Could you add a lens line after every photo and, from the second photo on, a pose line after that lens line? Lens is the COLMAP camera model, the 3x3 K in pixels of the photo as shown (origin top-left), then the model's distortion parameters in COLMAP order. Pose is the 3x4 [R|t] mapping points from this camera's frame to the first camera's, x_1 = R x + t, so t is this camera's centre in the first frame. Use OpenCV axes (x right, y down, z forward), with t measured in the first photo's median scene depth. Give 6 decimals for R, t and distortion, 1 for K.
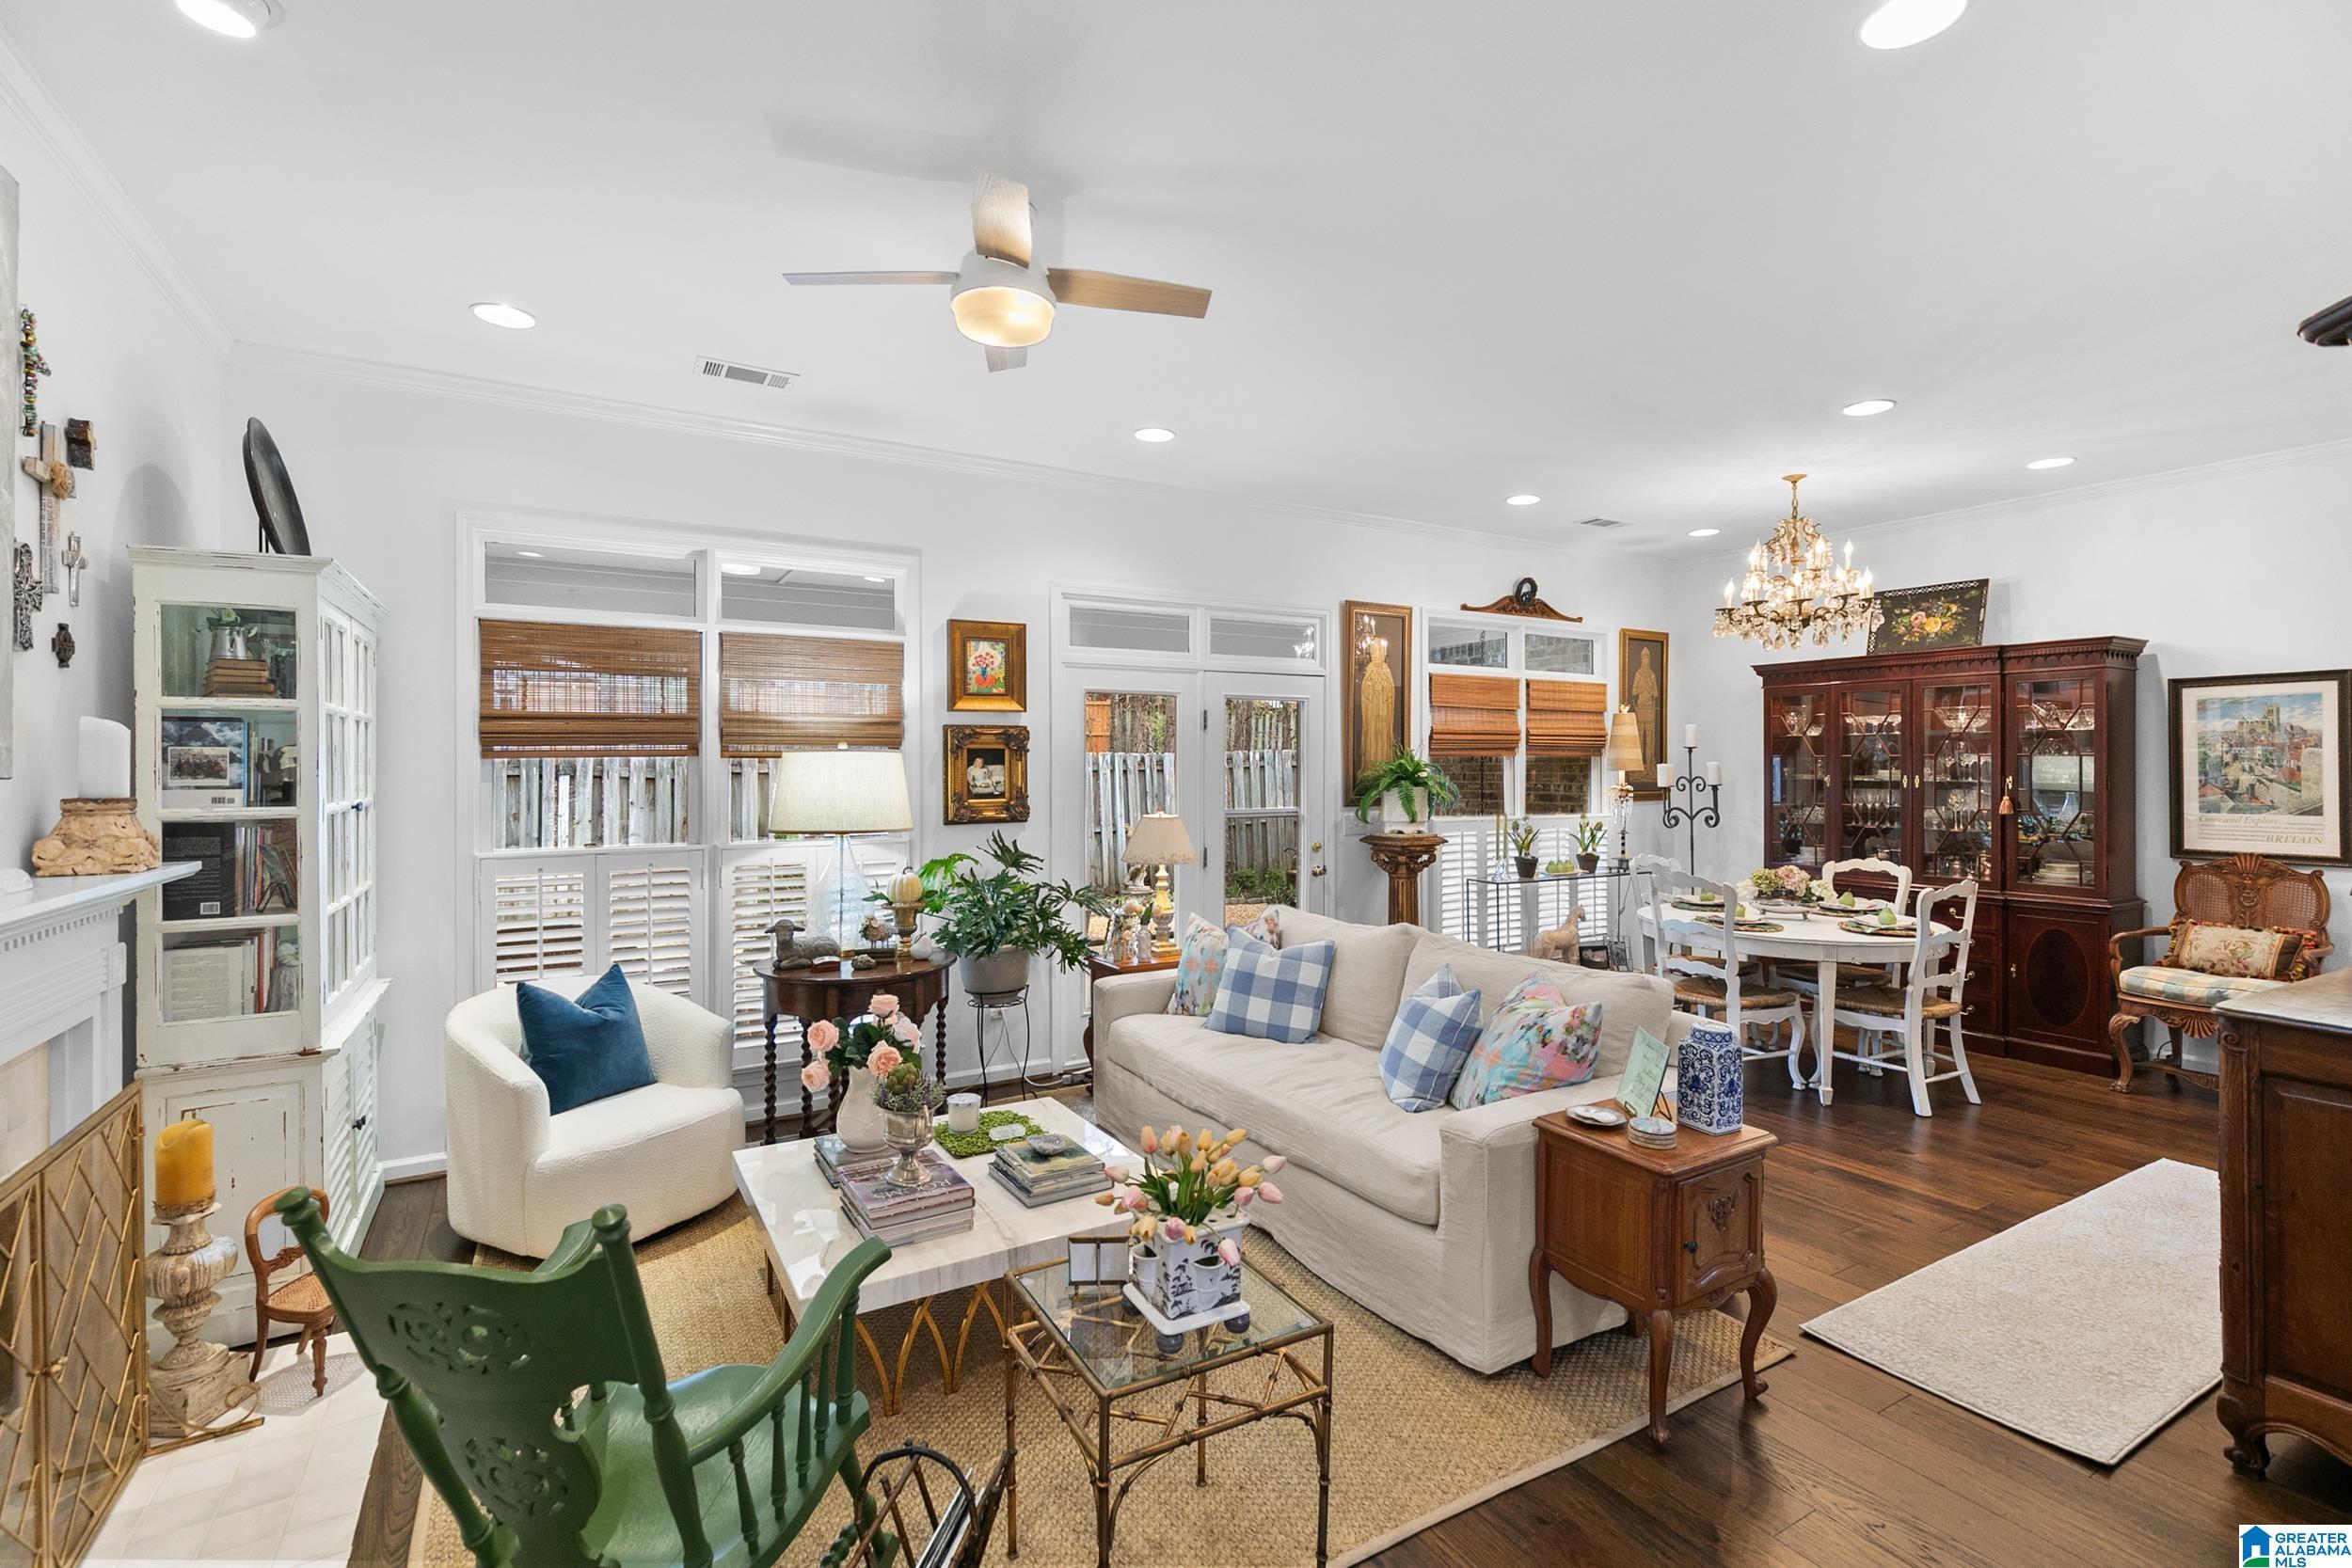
lens RADIAL K [[1066.2, 0, 1170.9], [0, 1066.2, 767.3], [0, 0, 1]] dist [0.004663, -0.000467]
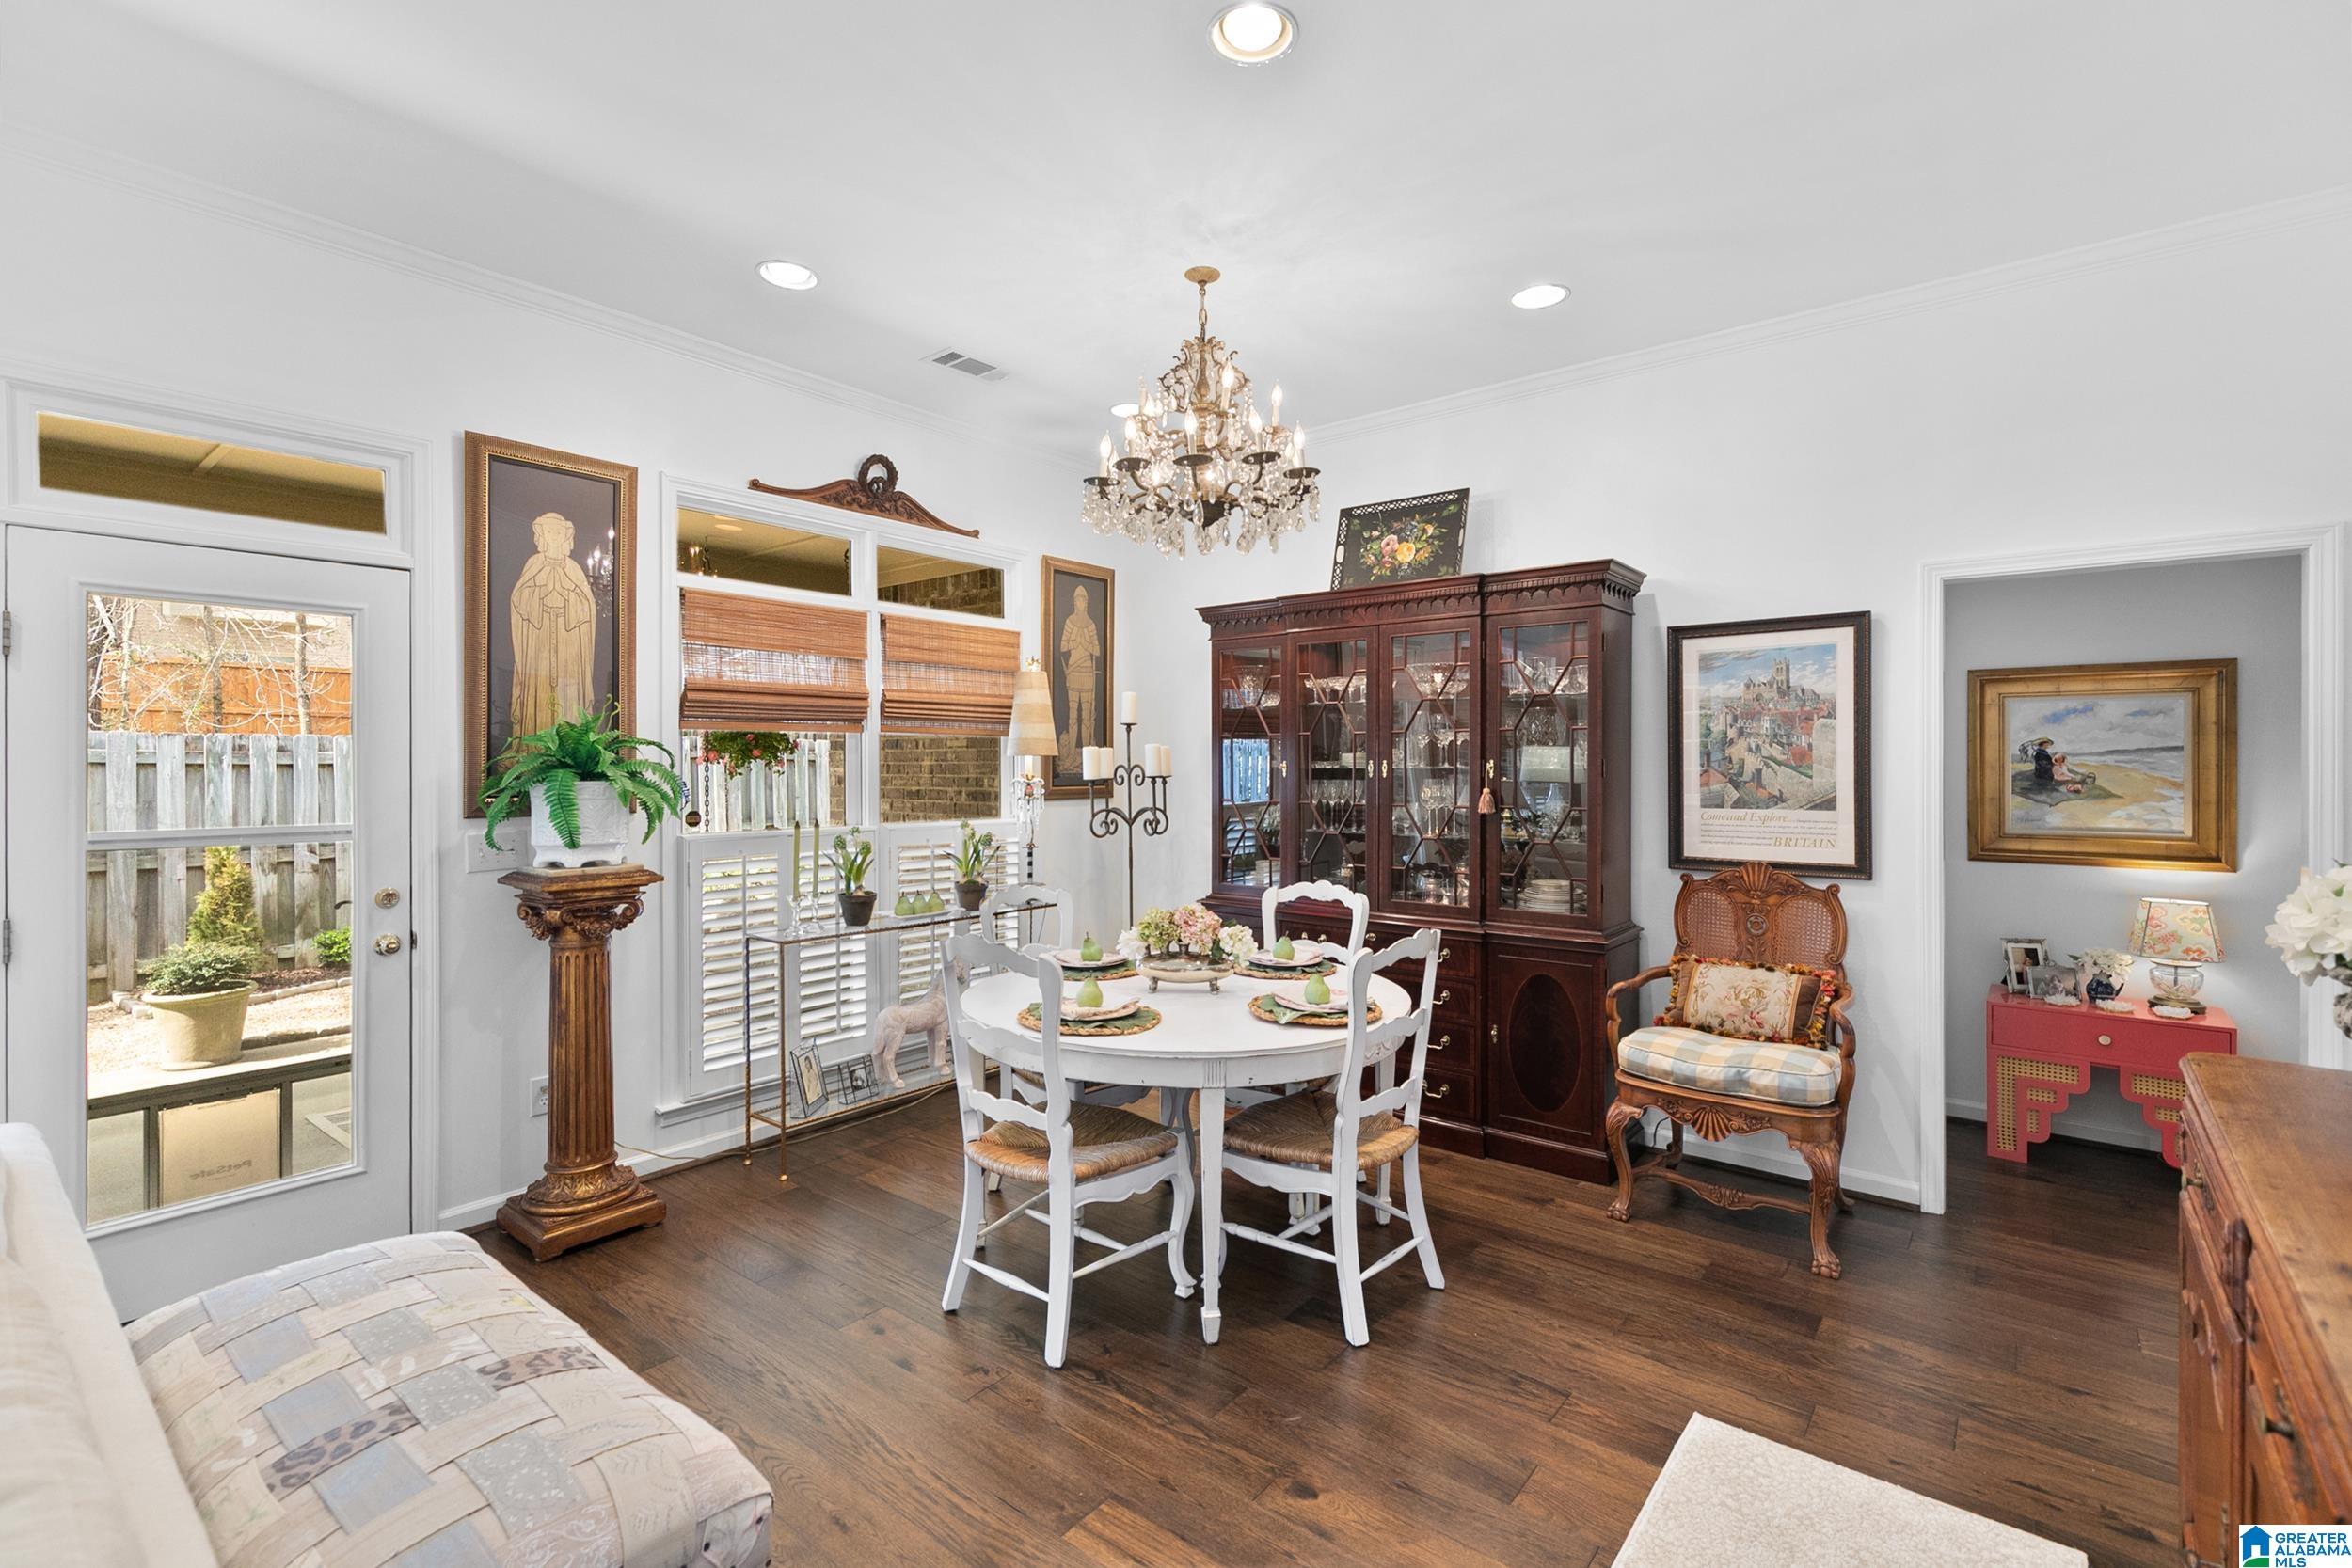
lens RADIAL K [[1066.2, 0, 1174.8], [0, 1066.2, 779.1], [0, 0, 1]] dist [0.004663, -0.000467]
pose [[0.935159, -0.005743, 0.354182, 0.338032], [0.001336, 0.999919, 0.012688, 0.012006], [-0.354226, -0.011392, 0.935091, 0.412628]]
